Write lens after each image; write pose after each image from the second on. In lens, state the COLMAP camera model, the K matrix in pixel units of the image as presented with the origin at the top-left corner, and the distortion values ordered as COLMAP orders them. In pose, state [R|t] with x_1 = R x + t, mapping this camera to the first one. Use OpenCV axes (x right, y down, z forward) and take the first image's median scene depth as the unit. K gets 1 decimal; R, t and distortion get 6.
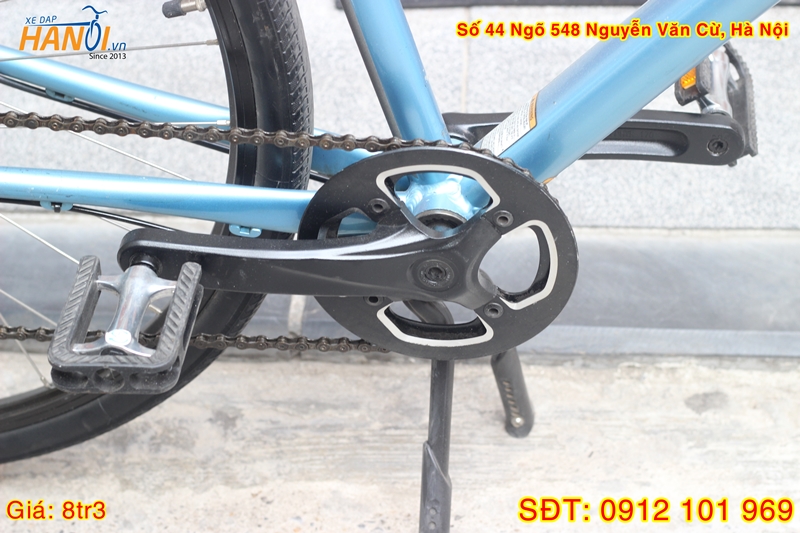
lens RADIAL K [[1892.9, 0, 402.0], [0, 1892.9, 266.8], [0, 0, 1]] dist [-0.118574, 0.000000]
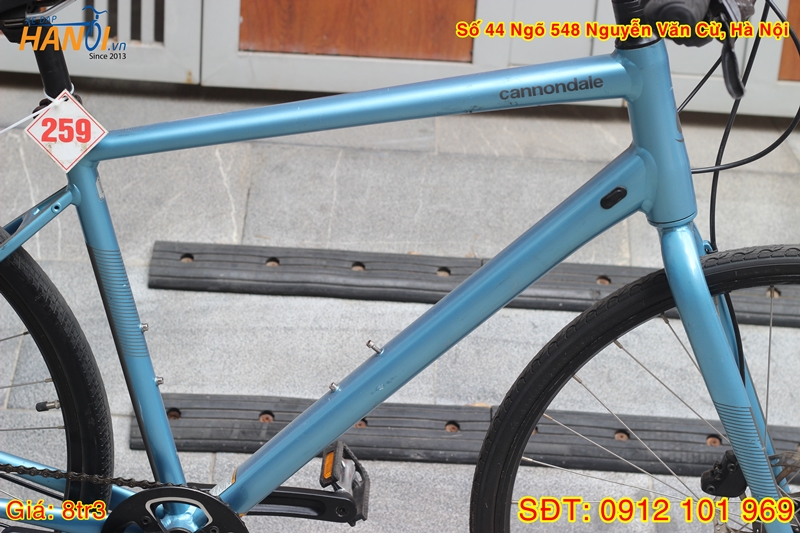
lens RADIAL K [[1892.9, 0, 403.1], [0, 1892.9, 261.1], [0, 0, 1]] dist [-0.118574, 0.000000]
pose [[0.993275, 0.064839, 0.095915, 0.042766], [-0.032163, 0.950391, -0.309391, 0.279443], [-0.111218, 0.304225, 0.946085, -0.807765]]
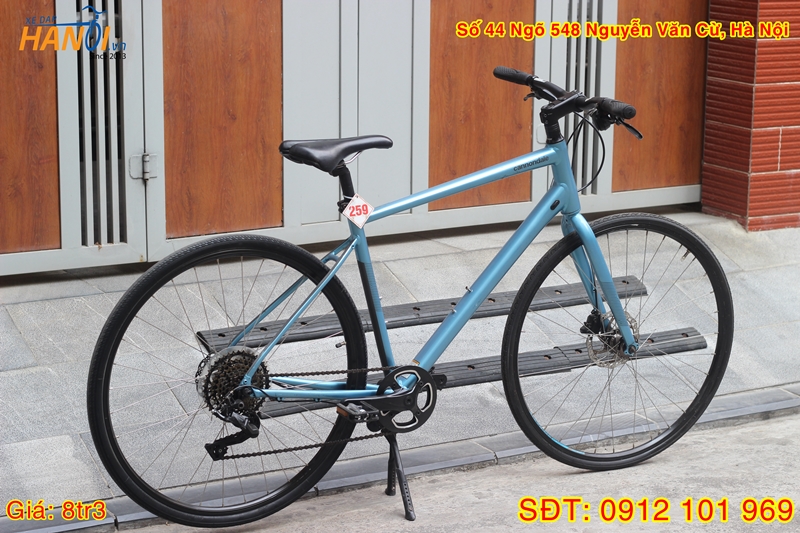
lens RADIAL K [[1892.9, 0, 400.7], [0, 1892.9, 264.7], [0, 0, 1]] dist [-0.118574, 0.000000]
pose [[0.828624, -0.077222, 0.554454, -2.206797], [0.339202, 0.857174, -0.387550, 1.310351], [-0.445336, 0.509205, 0.736469, -2.107593]]
